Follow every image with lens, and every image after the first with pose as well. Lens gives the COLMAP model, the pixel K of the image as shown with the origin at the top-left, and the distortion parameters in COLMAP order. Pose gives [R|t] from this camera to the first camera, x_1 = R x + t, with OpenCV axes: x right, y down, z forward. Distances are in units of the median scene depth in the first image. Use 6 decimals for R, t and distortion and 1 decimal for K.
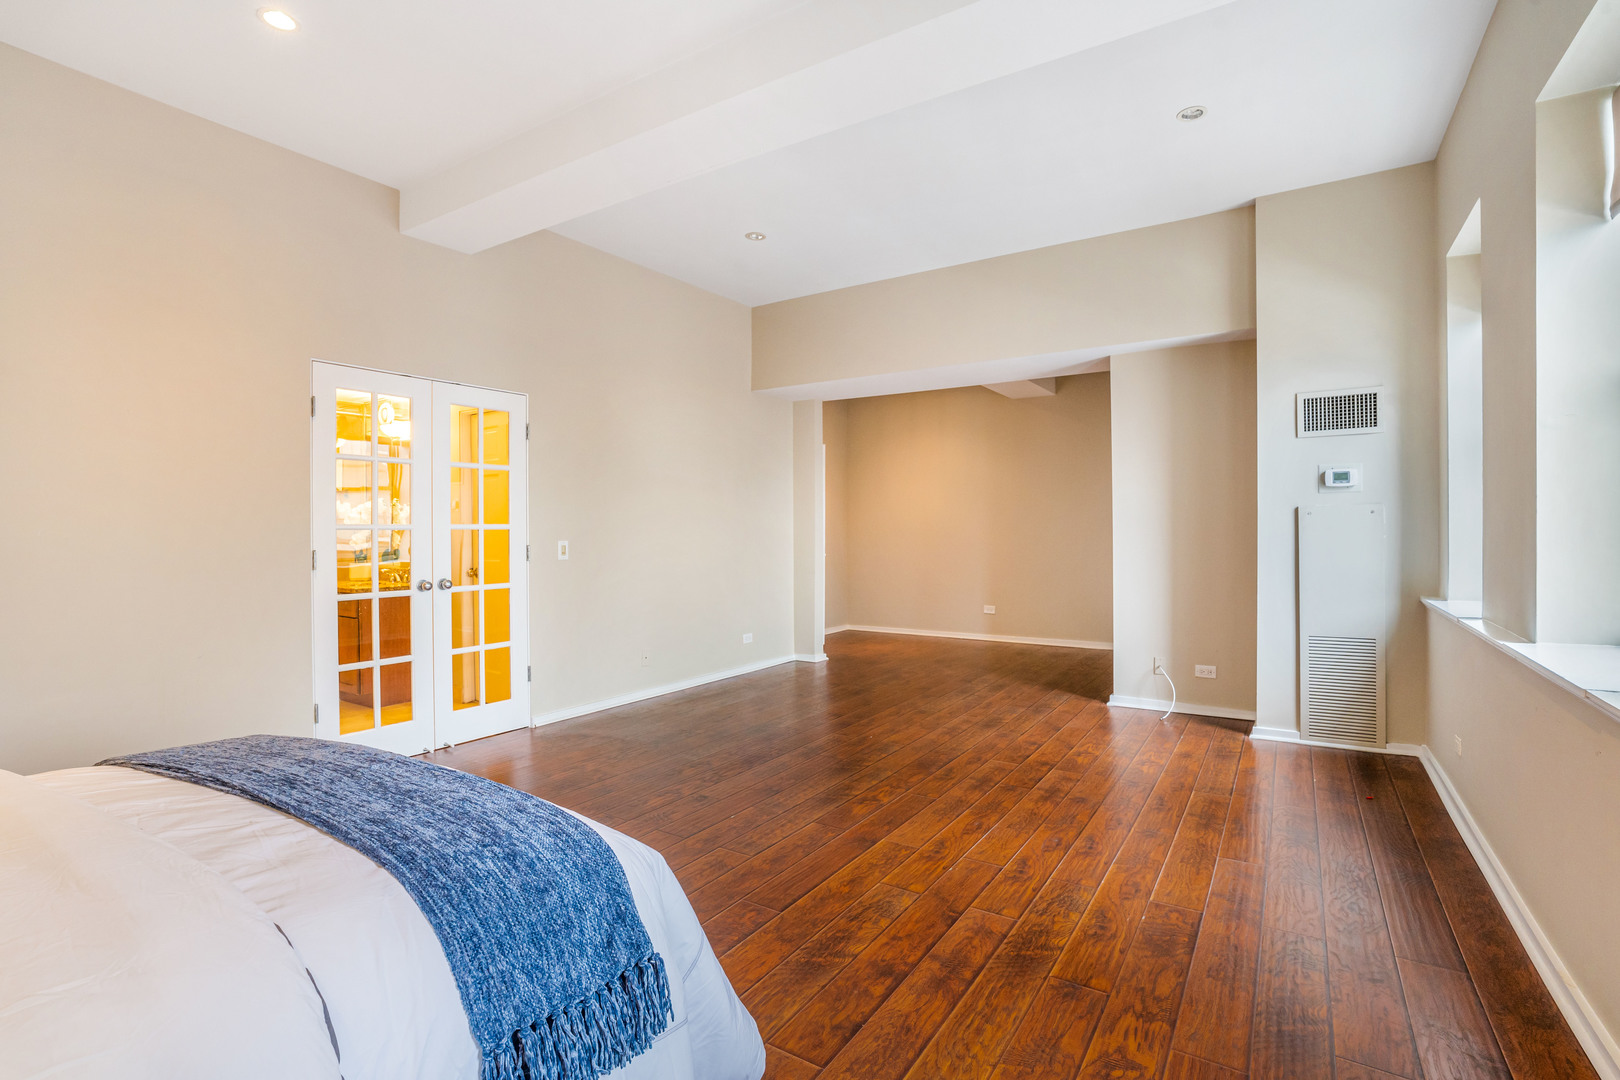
lens RADIAL K [[767.1, 0, 812.3], [0, 767.1, 536.0], [0, 0, 1]] dist [-0.048662, 0.012853]
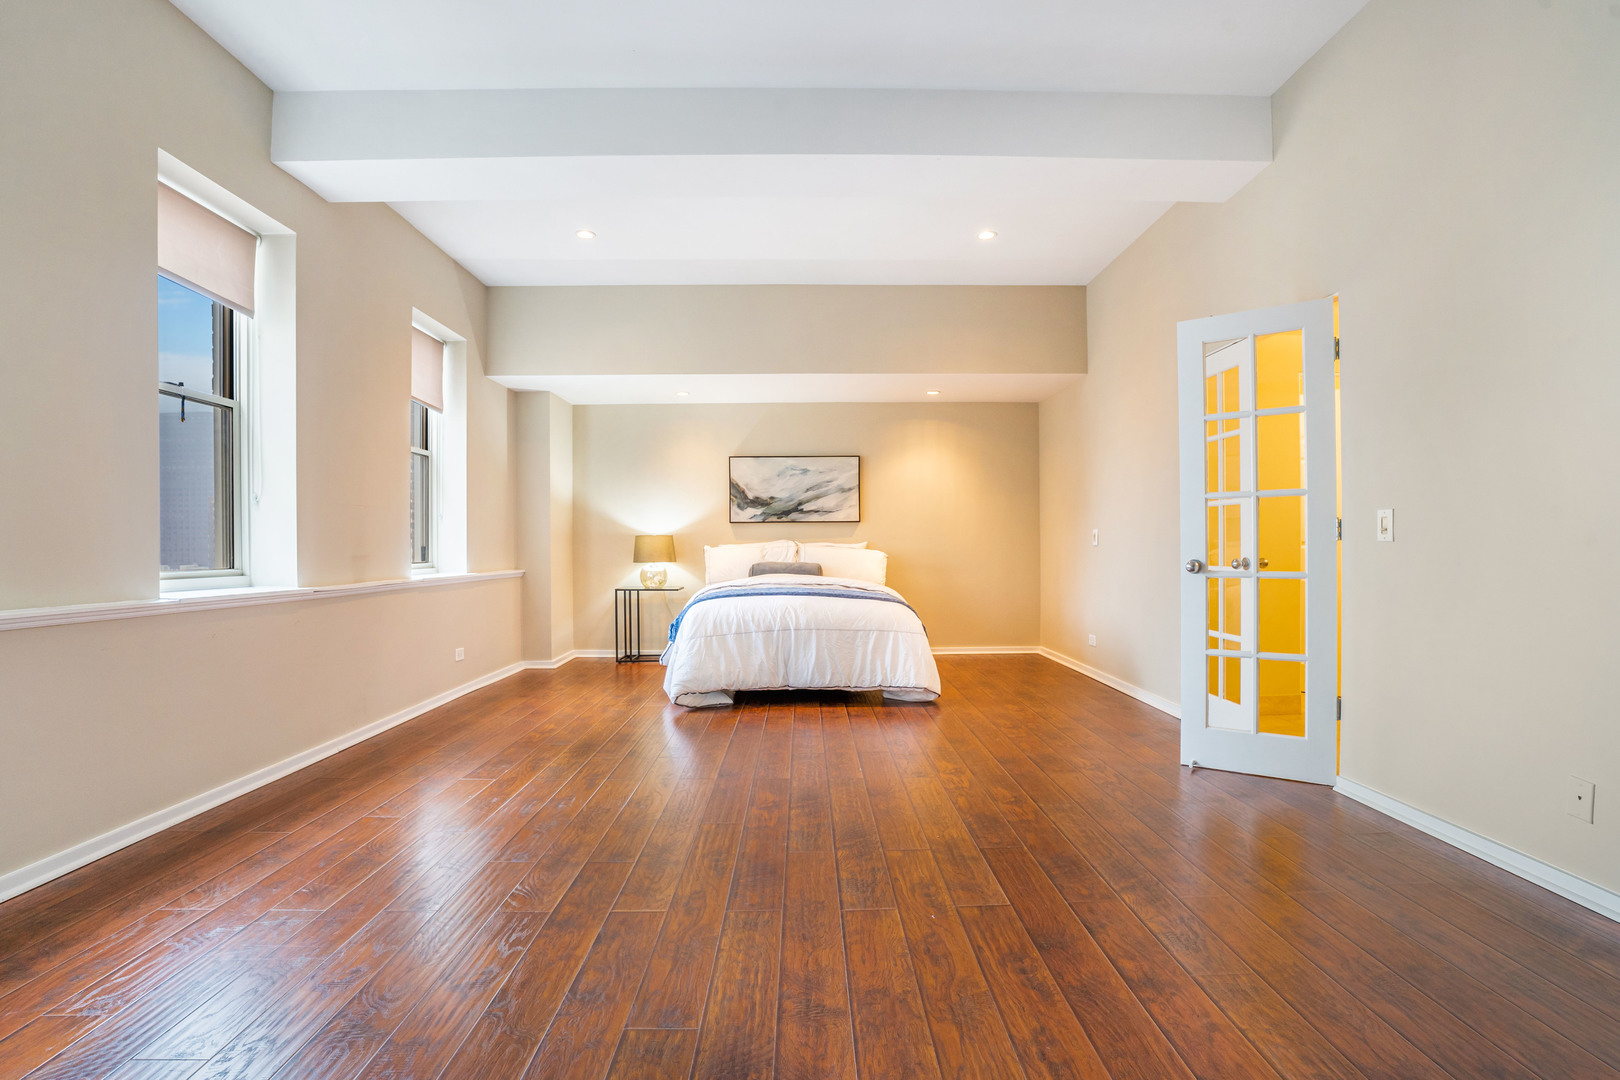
lens RADIAL K [[767.1, 0, 814.9], [0, 767.1, 544.3], [0, 0, 1]] dist [-0.048662, 0.012853]
pose [[-0.834412, 0.006201, -0.551106, 0.445708], [0.004533, 0.999980, 0.004389, 0.035107], [0.551122, 0.001164, -0.834424, 1.524506]]
